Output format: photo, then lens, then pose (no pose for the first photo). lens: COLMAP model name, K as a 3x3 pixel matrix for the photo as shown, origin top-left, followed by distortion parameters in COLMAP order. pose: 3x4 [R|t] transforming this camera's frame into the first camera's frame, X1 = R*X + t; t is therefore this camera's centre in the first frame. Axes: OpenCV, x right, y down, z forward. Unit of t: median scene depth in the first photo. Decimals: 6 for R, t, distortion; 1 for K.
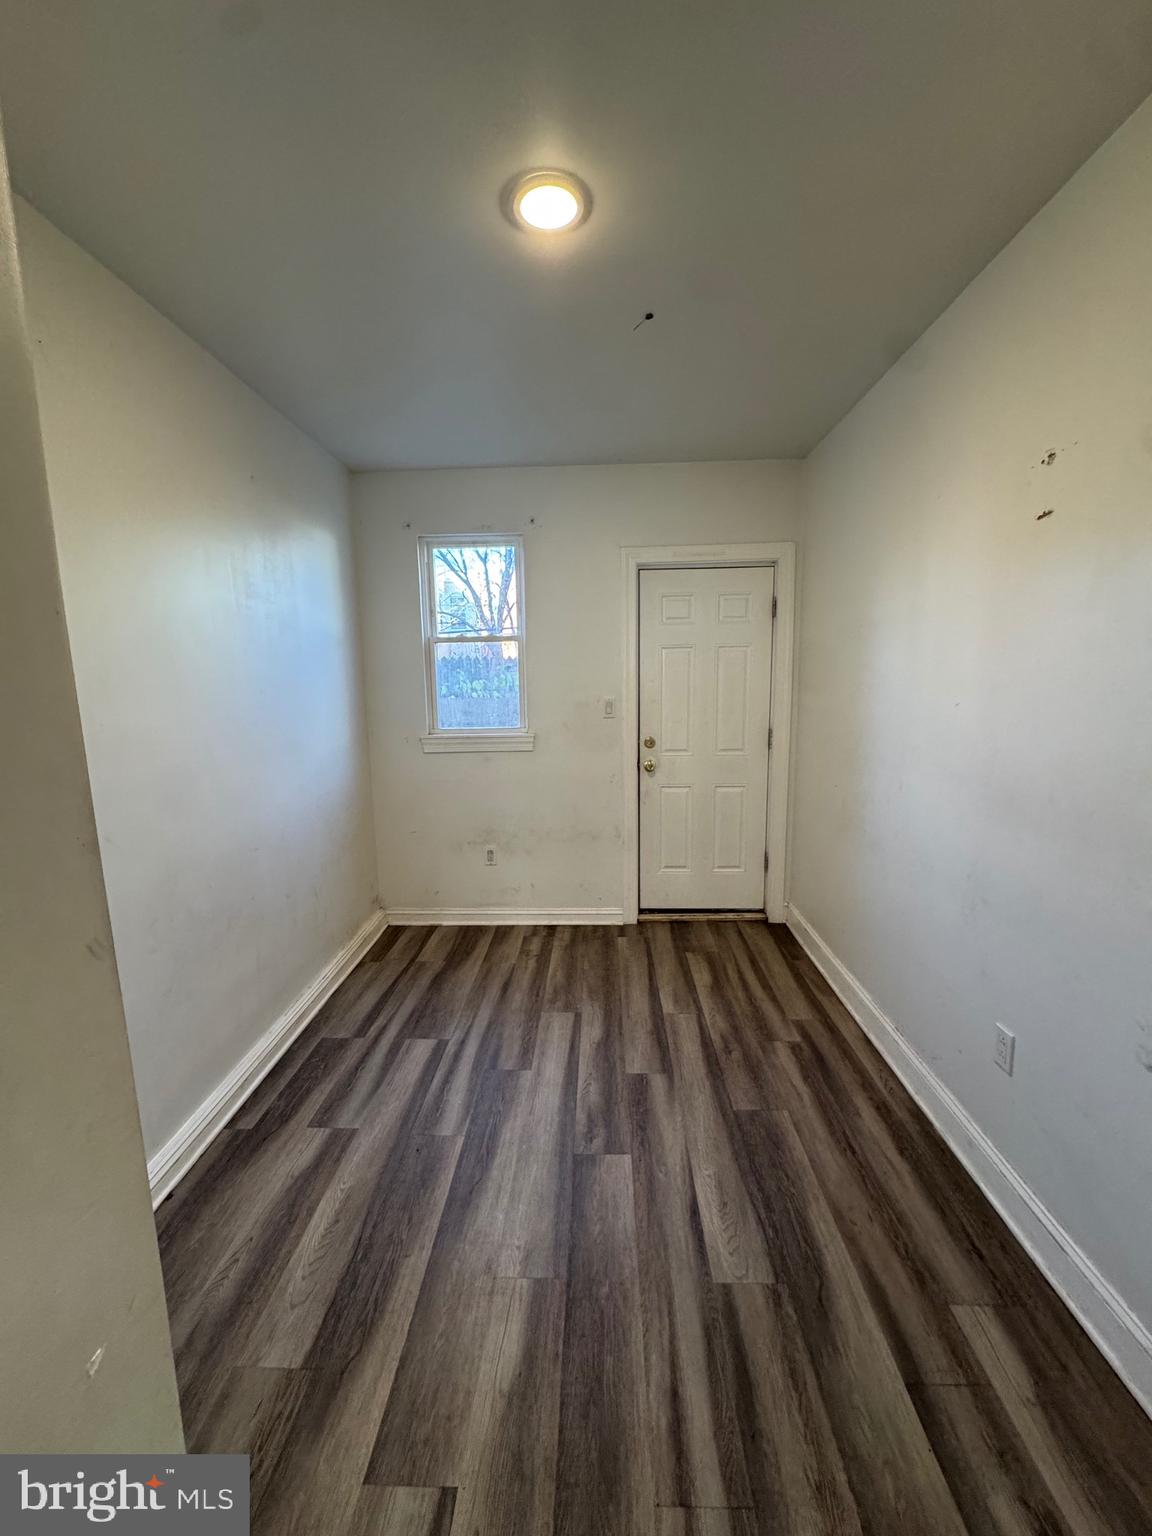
lens RADIAL K [[610.8, 0, 578.8], [0, 610.8, 768.5], [0, 0, 1]] dist [-0.002178, -0.000403]
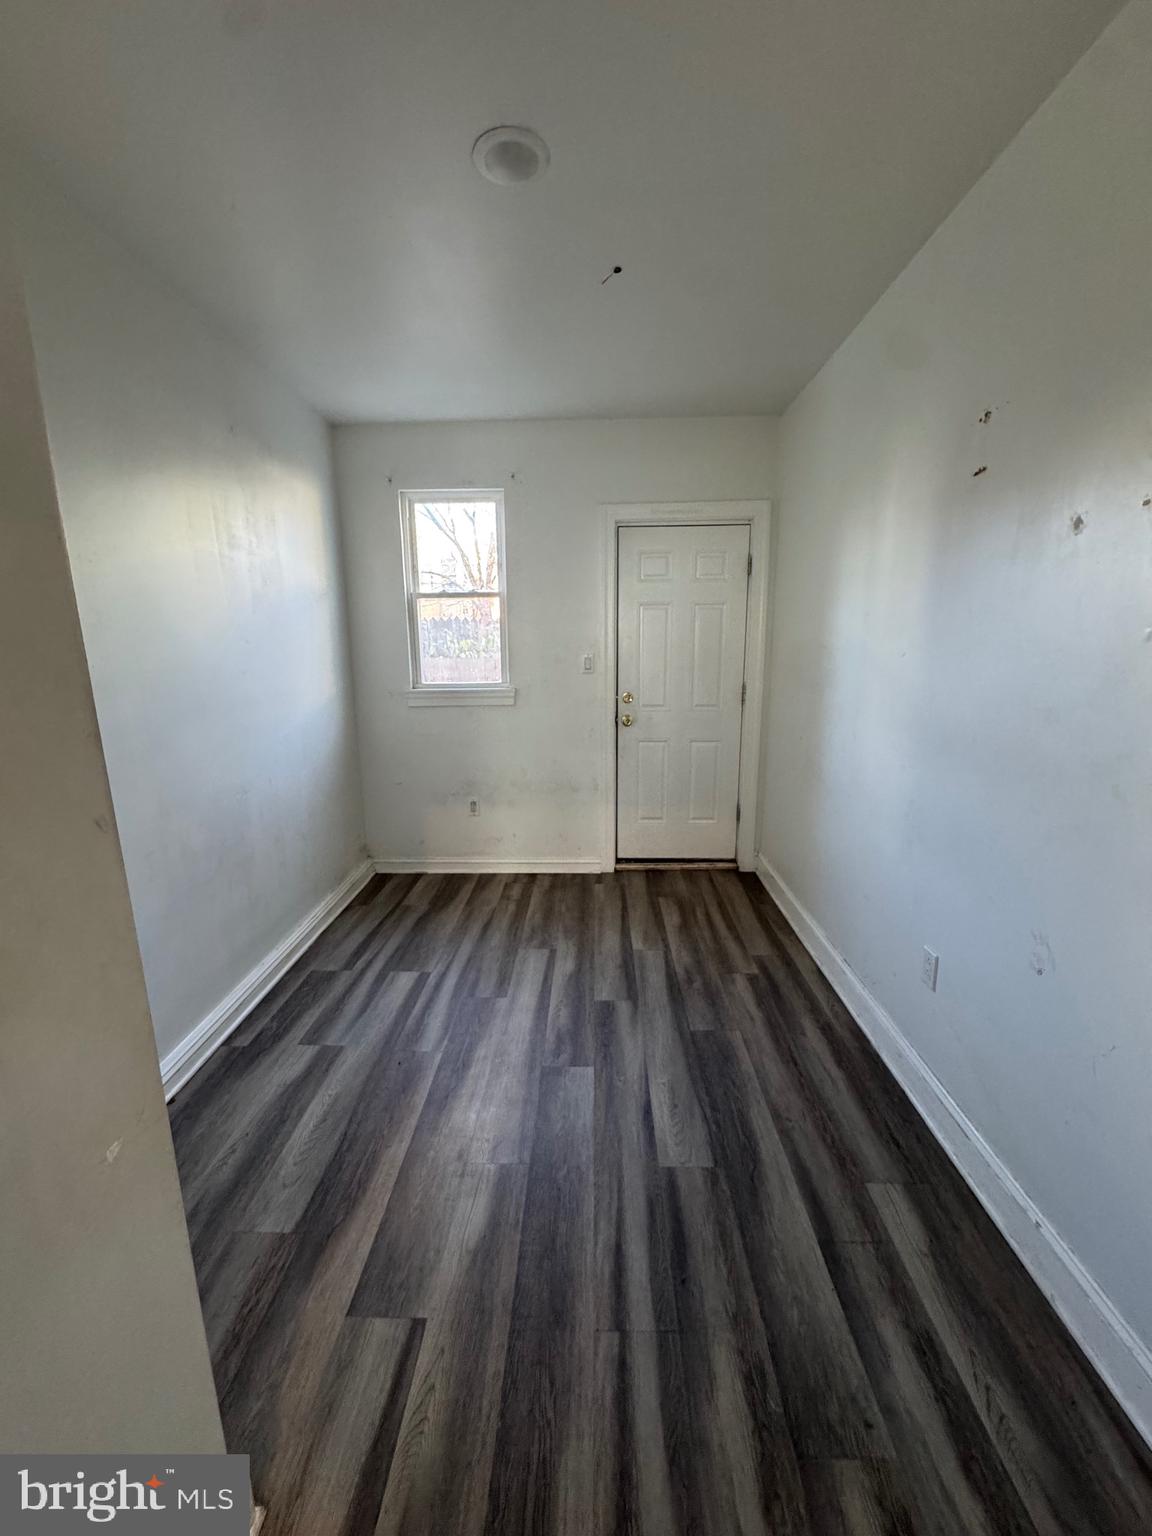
lens RADIAL K [[610.8, 0, 577.6], [0, 610.8, 768.1], [0, 0, 1]] dist [-0.002178, -0.000403]
pose [[0.999950, 0.004637, 0.008915, 0.036923], [-0.005122, 0.998464, 0.055158, 0.030455], [-0.008646, -0.055201, 0.998438, -0.055793]]
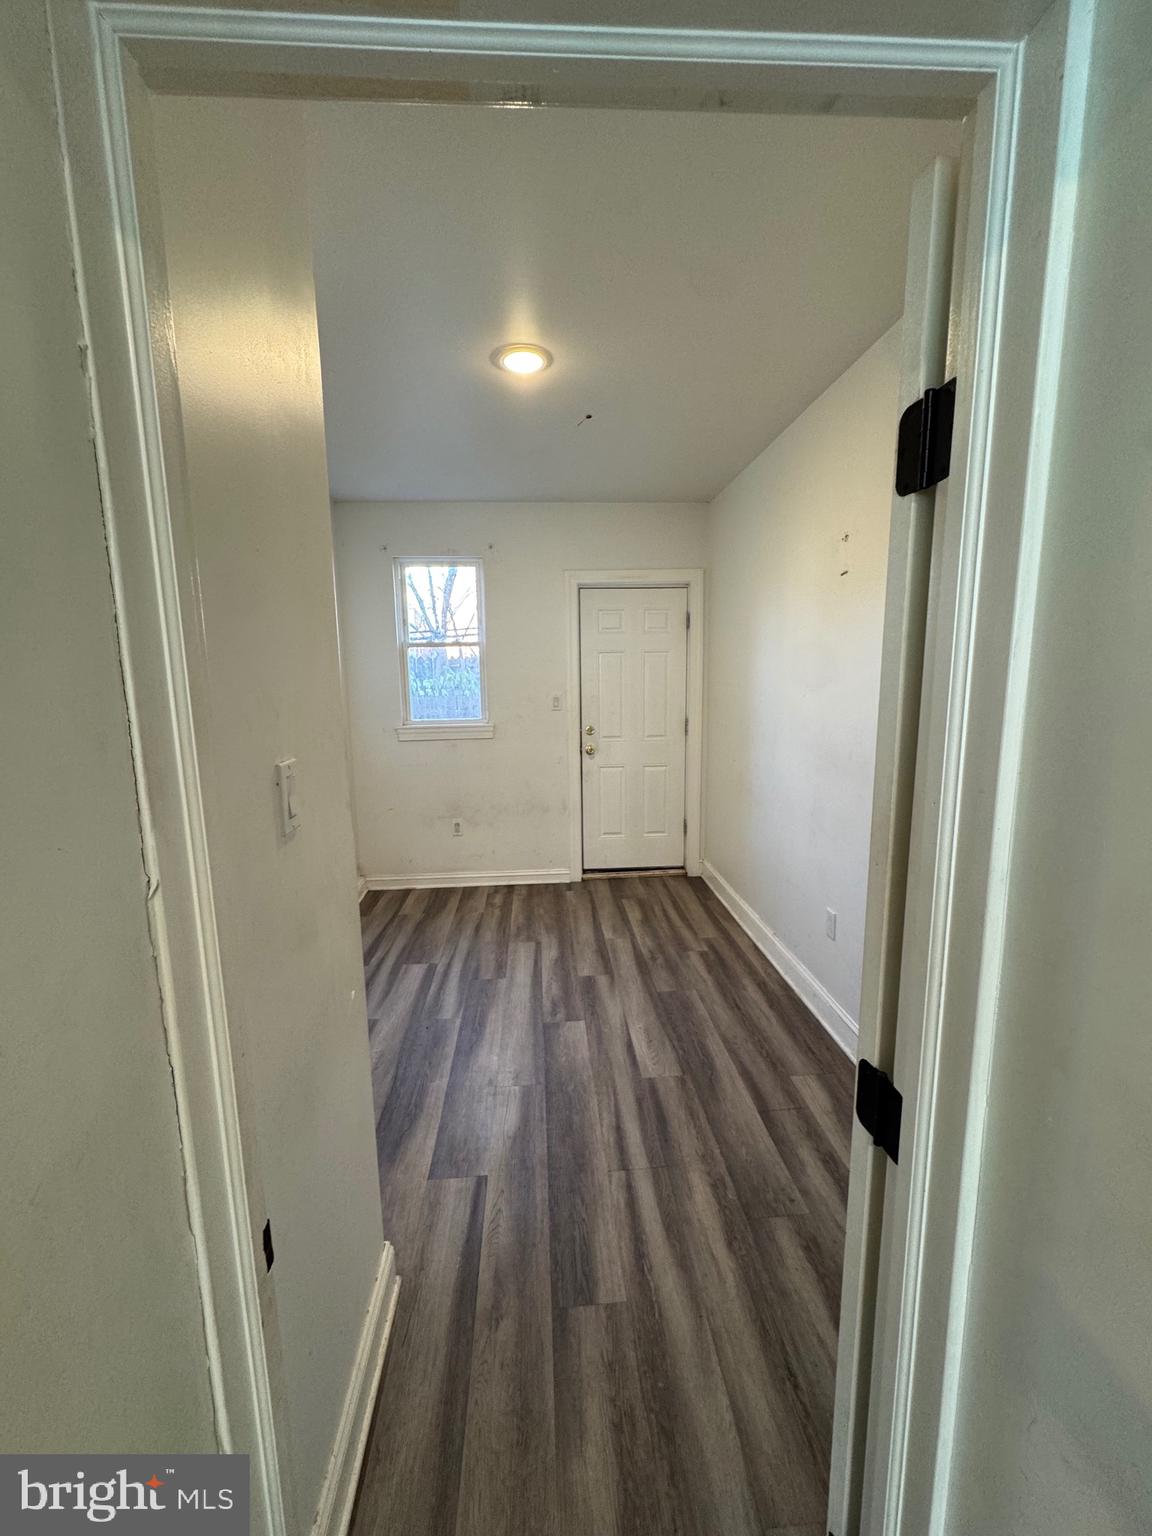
lens RADIAL K [[610.8, 0, 576.6], [0, 610.8, 768.3], [0, 0, 1]] dist [-0.002178, -0.000403]
pose [[0.994560, -0.014655, 0.103133, -0.057151], [0.014550, 0.999893, 0.001773, 0.046858], [-0.103148, -0.000262, 0.994666, -0.321505]]
